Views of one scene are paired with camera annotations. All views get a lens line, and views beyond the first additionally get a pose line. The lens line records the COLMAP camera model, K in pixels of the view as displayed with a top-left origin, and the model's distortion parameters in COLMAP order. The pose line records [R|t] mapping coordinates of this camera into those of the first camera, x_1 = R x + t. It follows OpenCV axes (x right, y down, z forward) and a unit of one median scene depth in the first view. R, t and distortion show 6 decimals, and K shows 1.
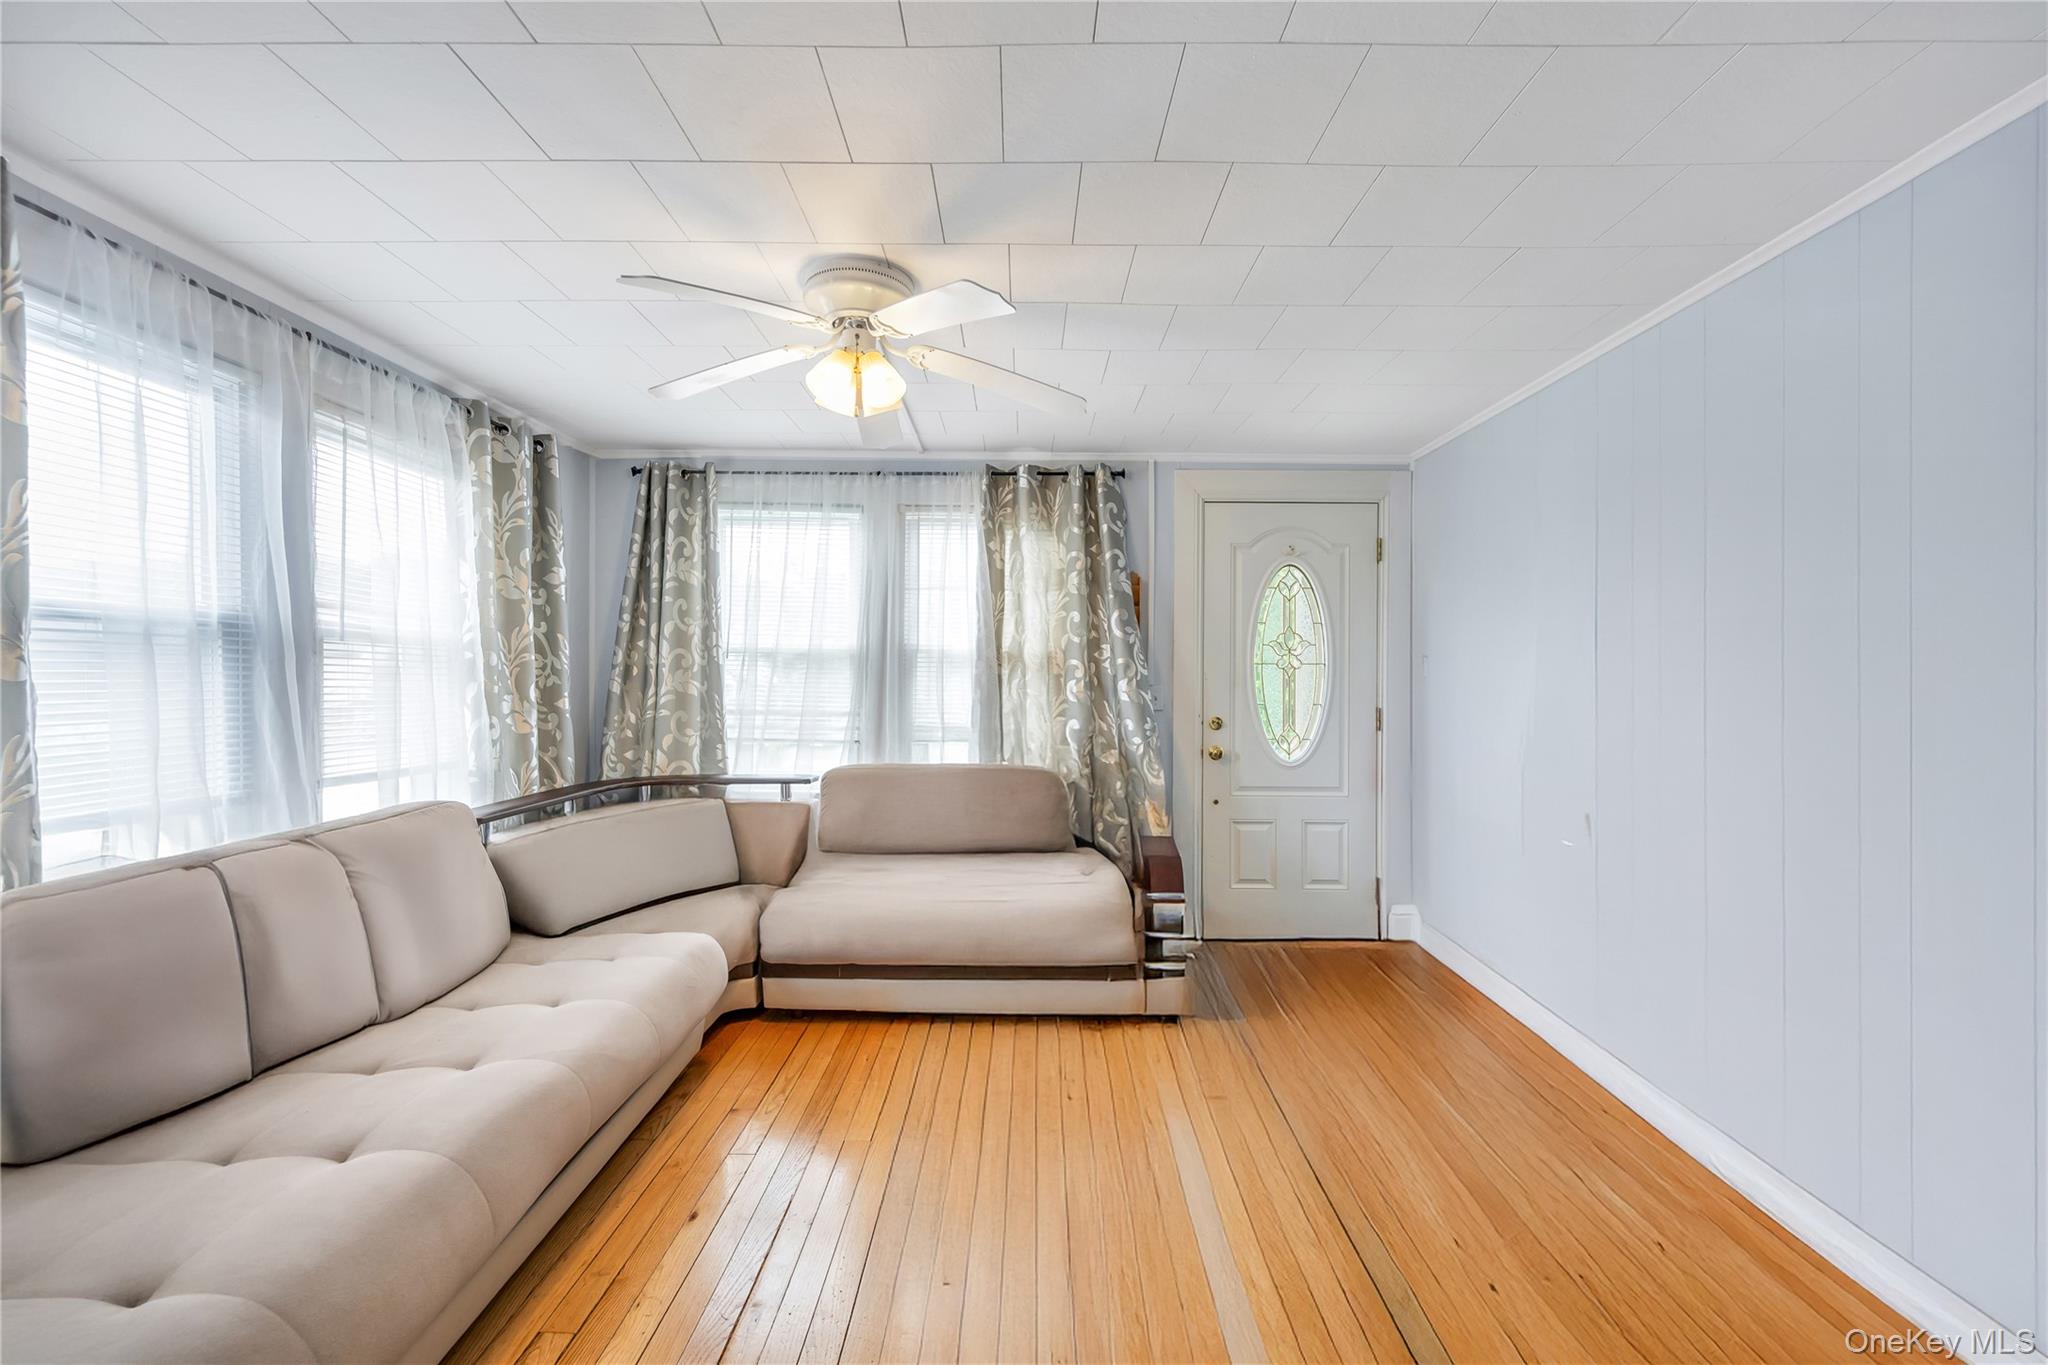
lens RADIAL K [[808.7, 0, 1024.0], [0, 808.7, 682.5], [0, 0, 1]] dist [0.000421, -0.007388]
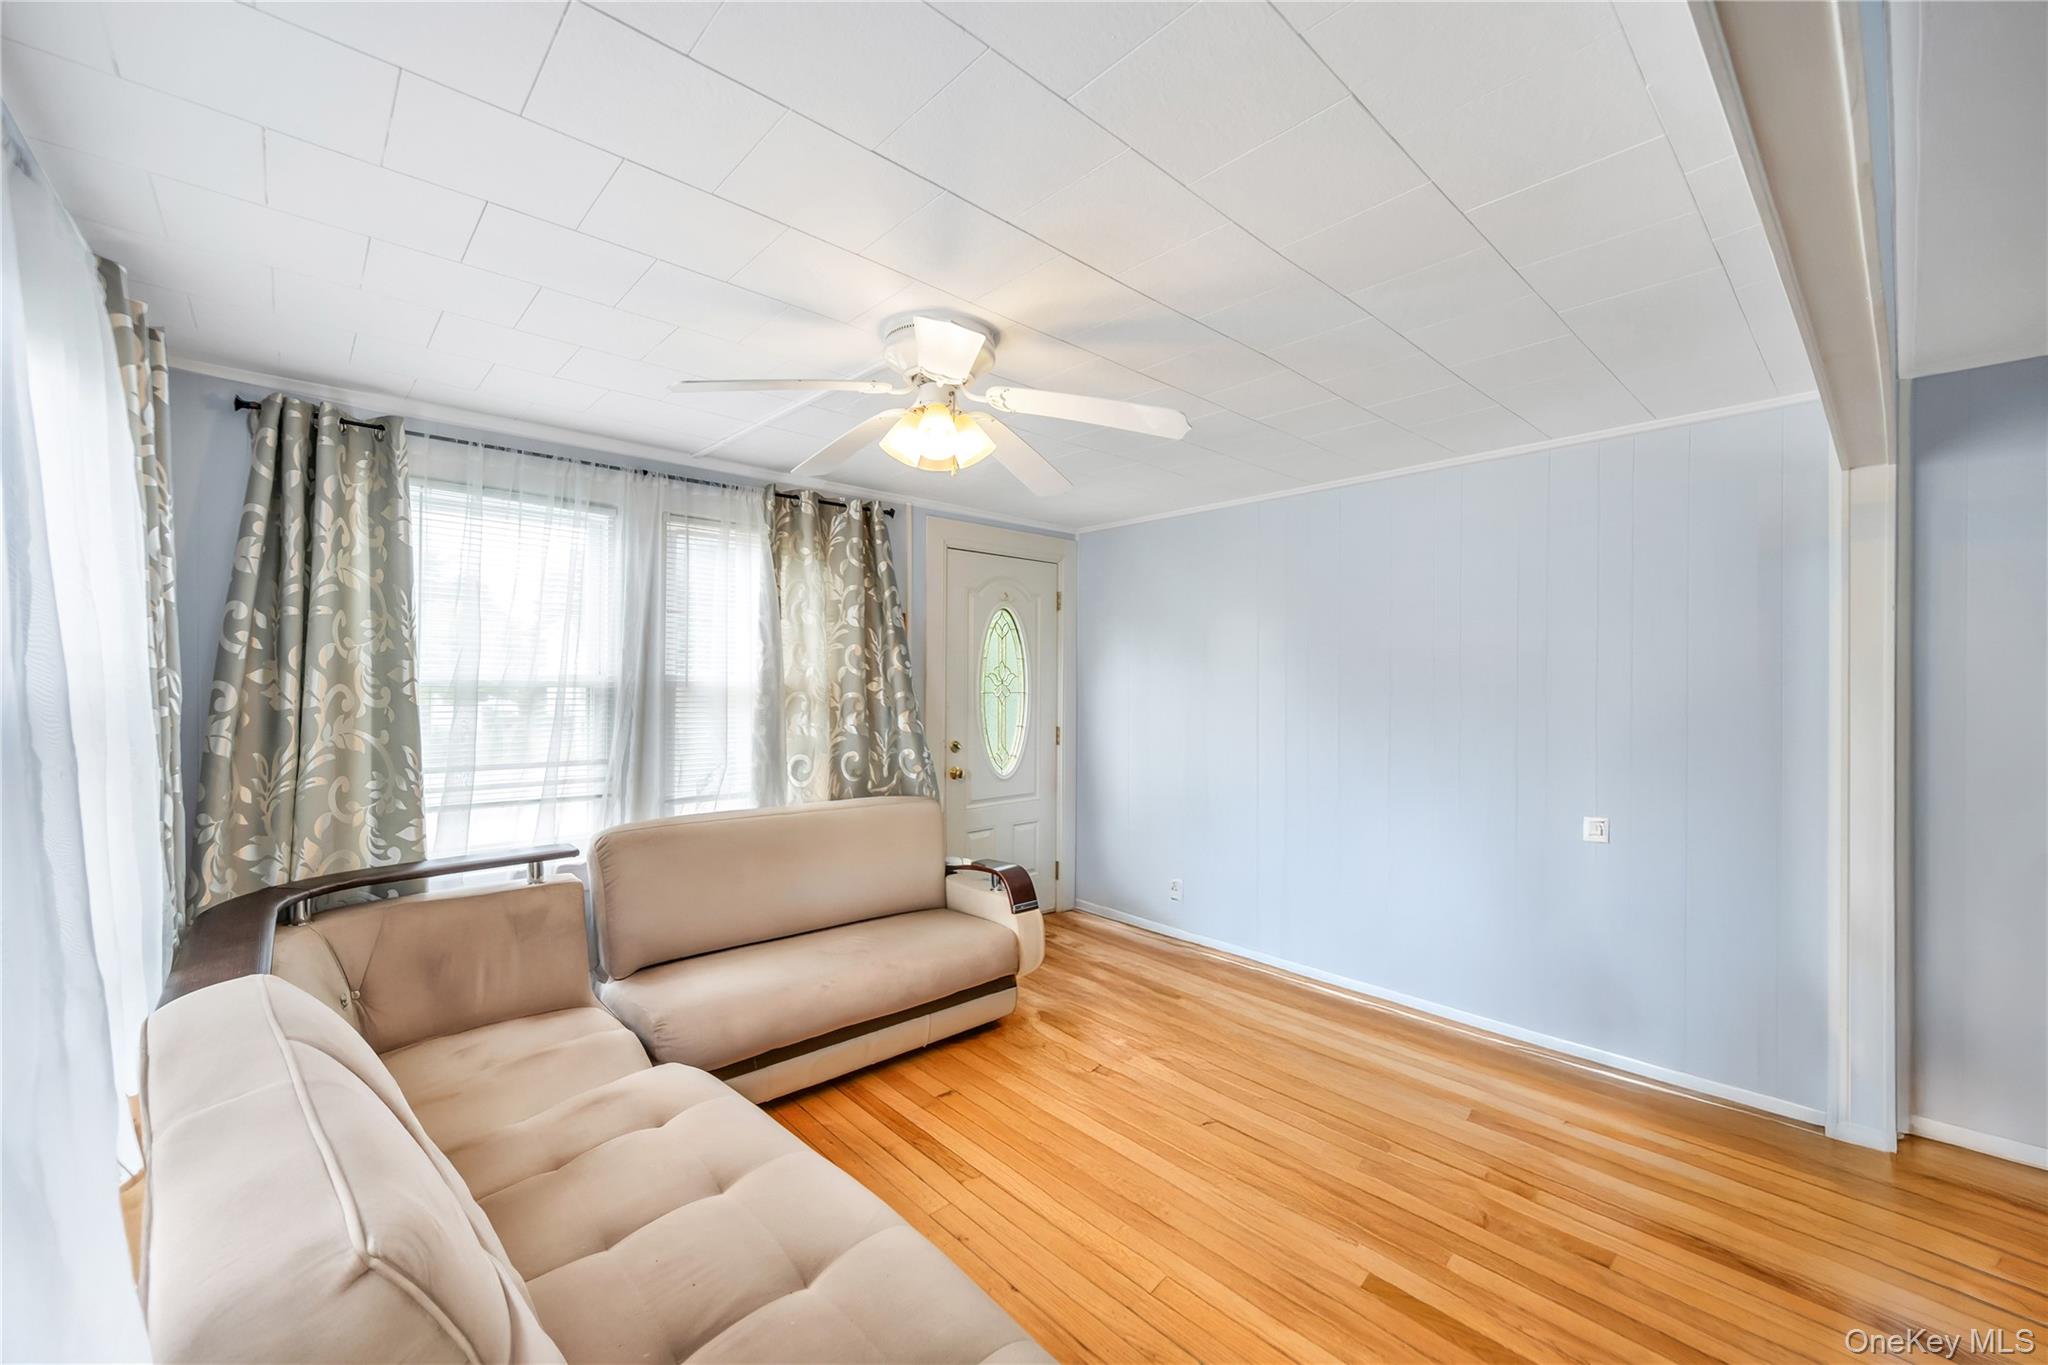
lens RADIAL K [[808.7, 0, 1024.0], [0, 808.7, 682.5], [0, 0, 1]] dist [0.000421, -0.007388]
pose [[0.727873, -0.006533, 0.685681, -0.470189], [0.004125, 0.999978, 0.005149, -0.044600], [-0.685700, -0.000919, 0.727884, 0.123850]]
